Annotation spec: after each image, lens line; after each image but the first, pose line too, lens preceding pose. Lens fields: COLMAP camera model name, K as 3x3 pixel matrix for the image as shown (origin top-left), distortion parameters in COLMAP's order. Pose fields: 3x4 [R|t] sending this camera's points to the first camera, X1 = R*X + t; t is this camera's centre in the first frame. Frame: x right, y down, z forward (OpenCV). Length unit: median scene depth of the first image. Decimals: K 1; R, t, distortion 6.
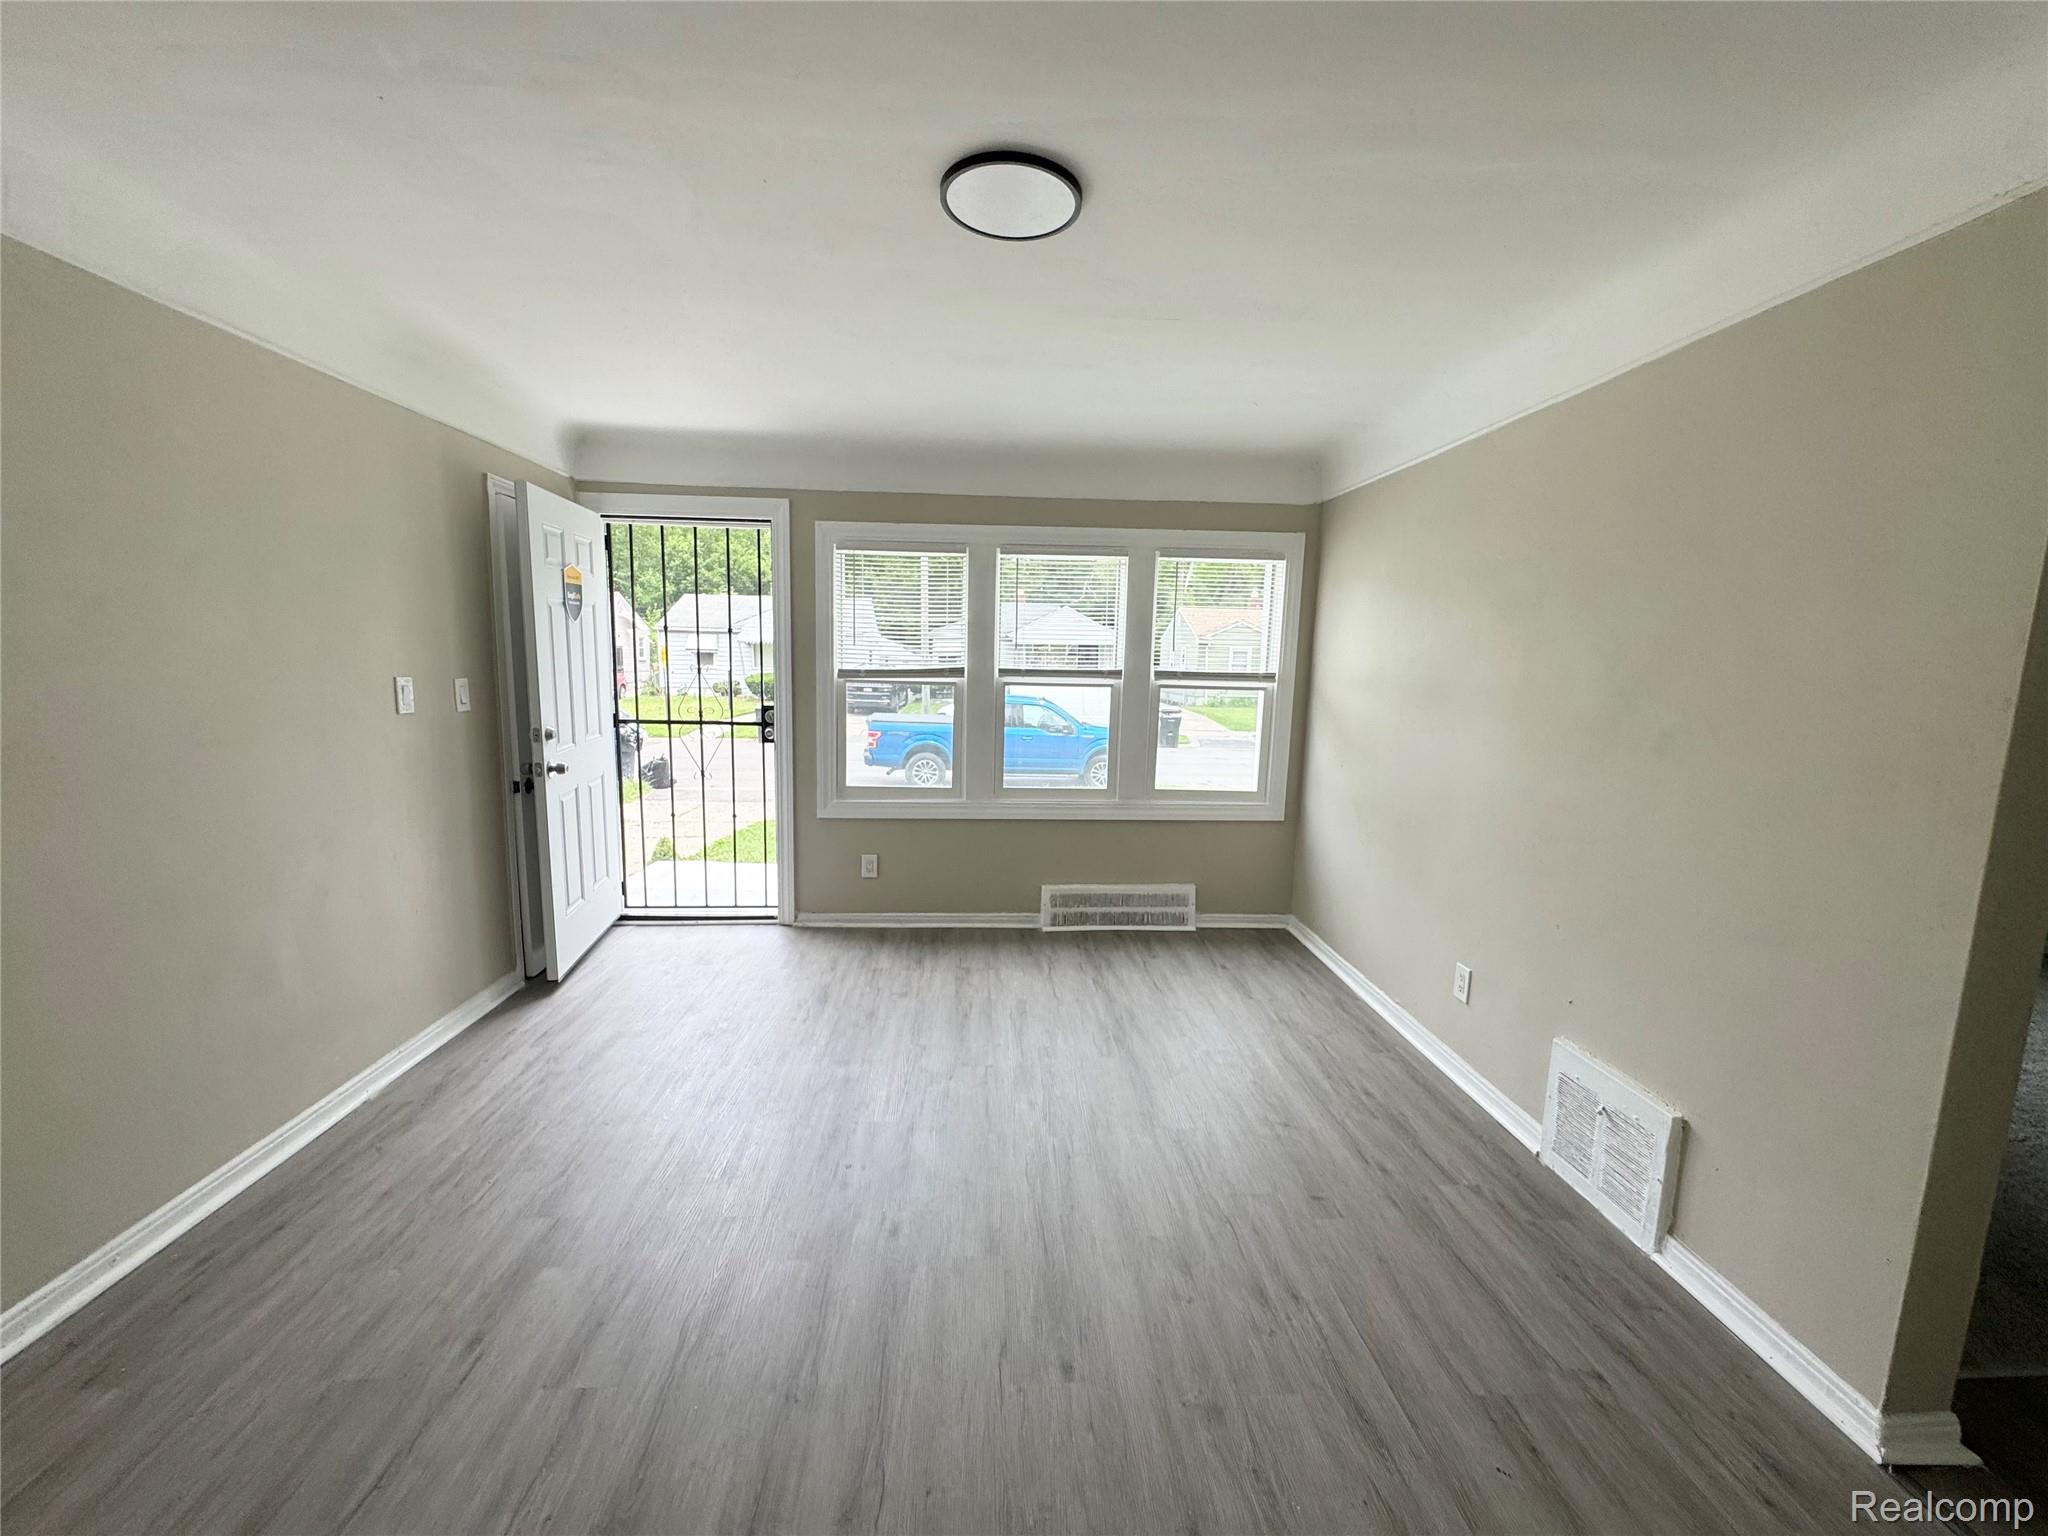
lens RADIAL K [[823.0, 0, 1018.8], [0, 823.0, 768.6], [0, 0, 1]] dist [-0.003264, 0.000503]
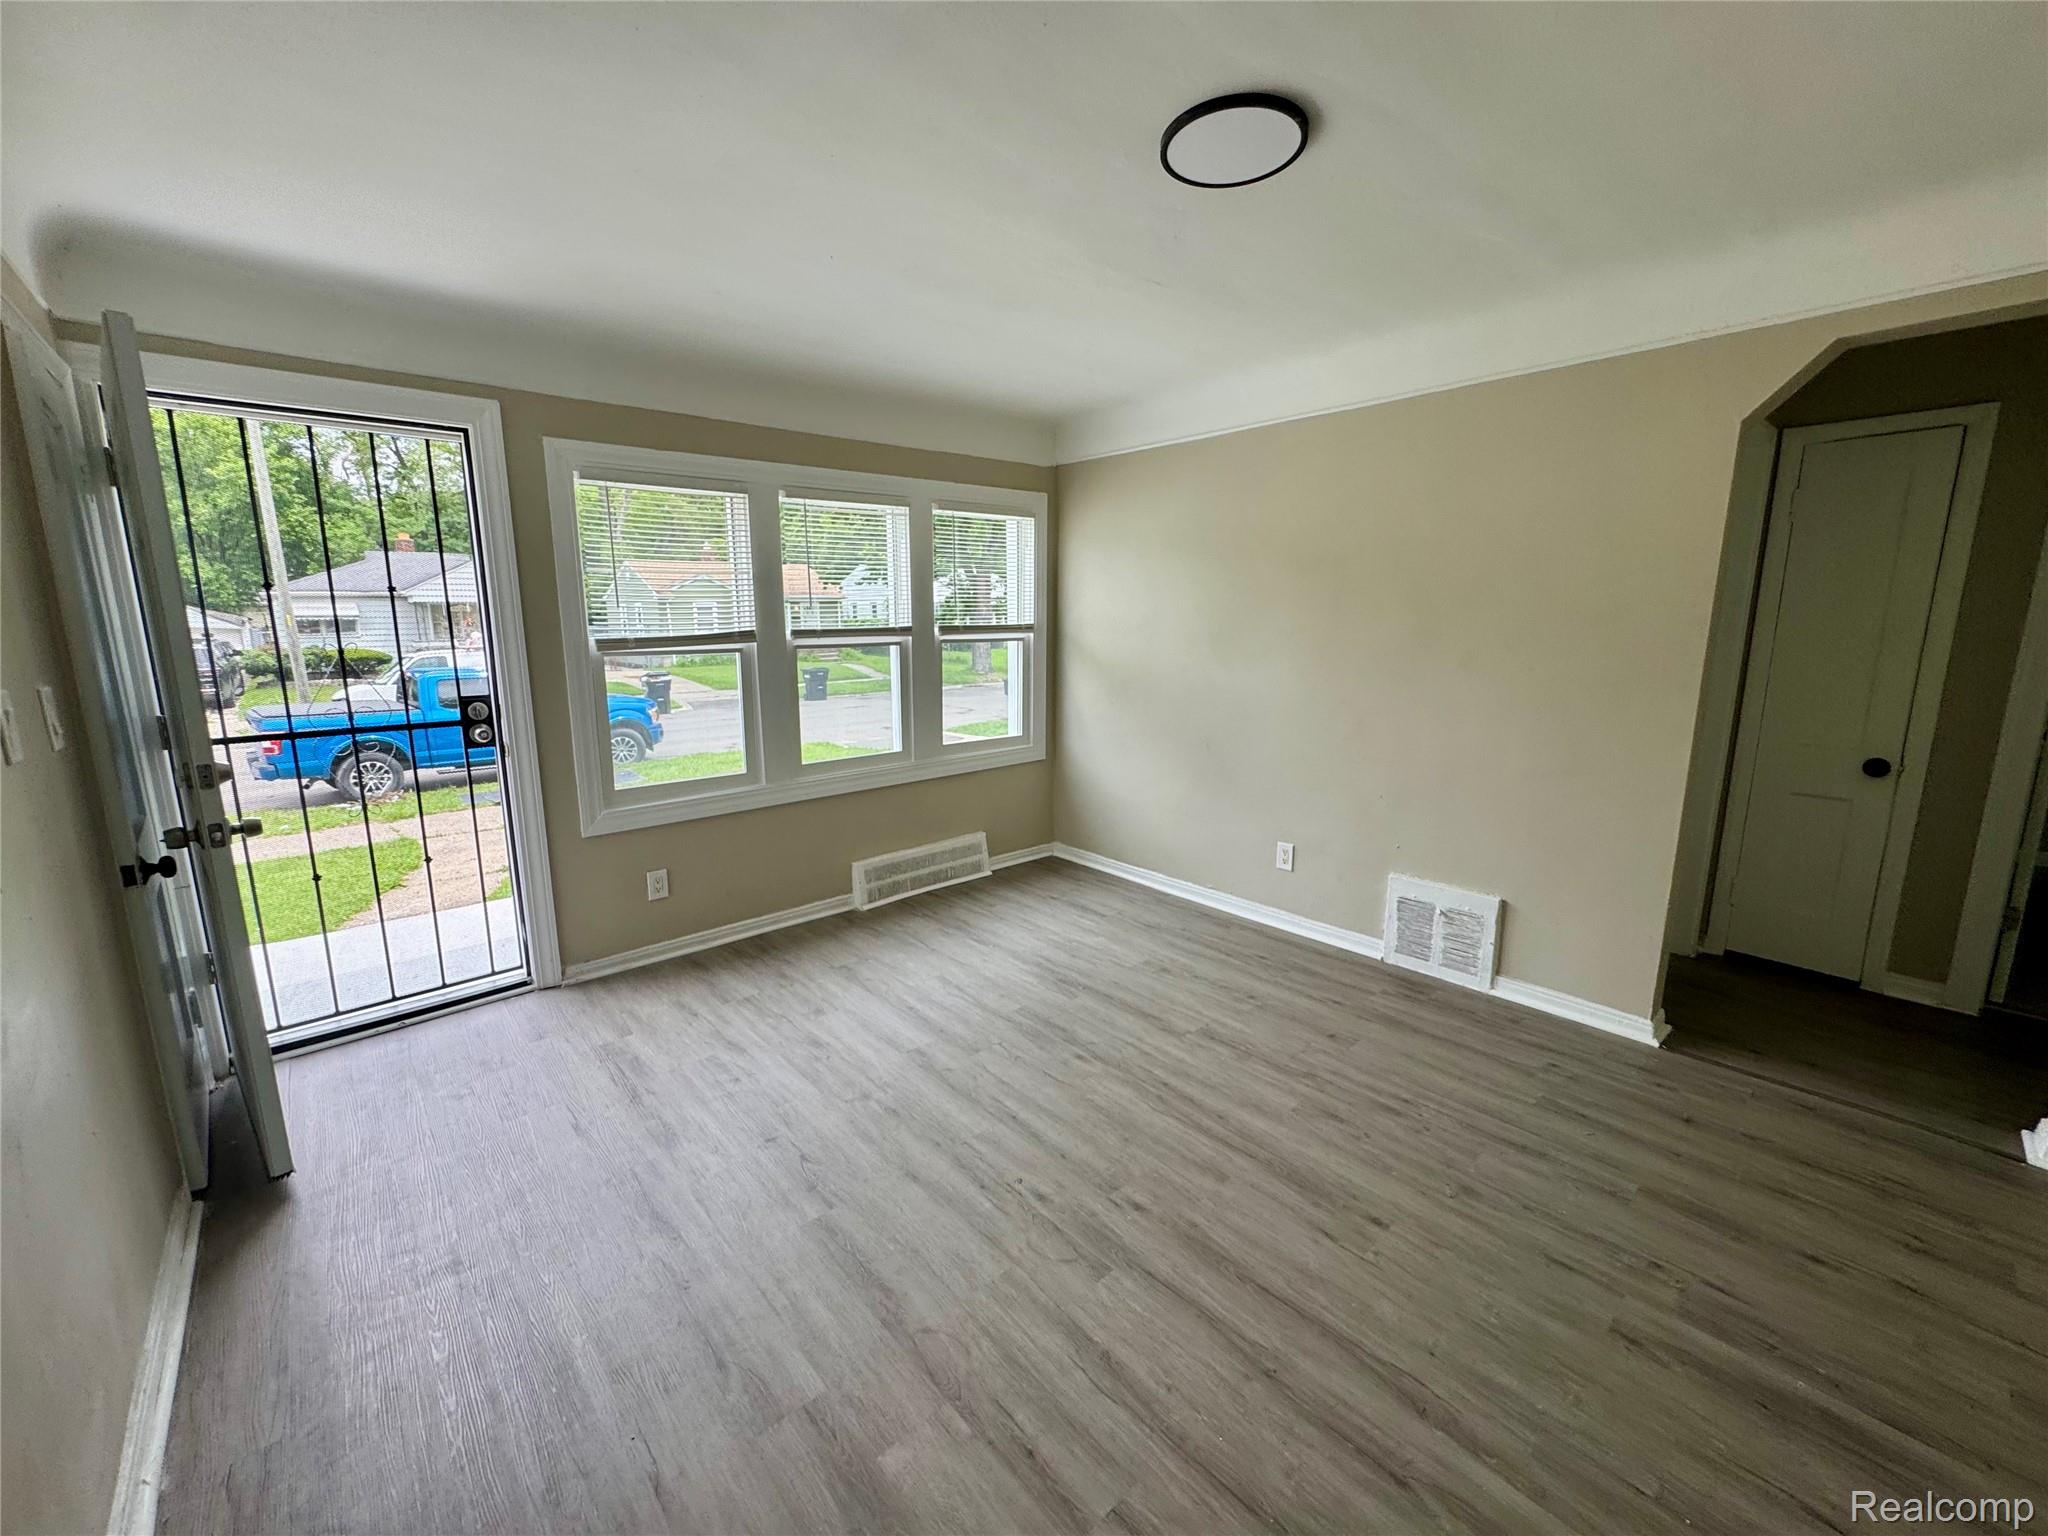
lens RADIAL K [[823.0, 0, 1017.1], [0, 823.0, 775.4], [0, 0, 1]] dist [-0.003264, 0.000503]
pose [[0.784214, -0.146880, 0.602856, -0.398651], [0.109180, 0.989084, 0.098956, -0.029905], [-0.610810, -0.011783, 0.791689, 0.162381]]
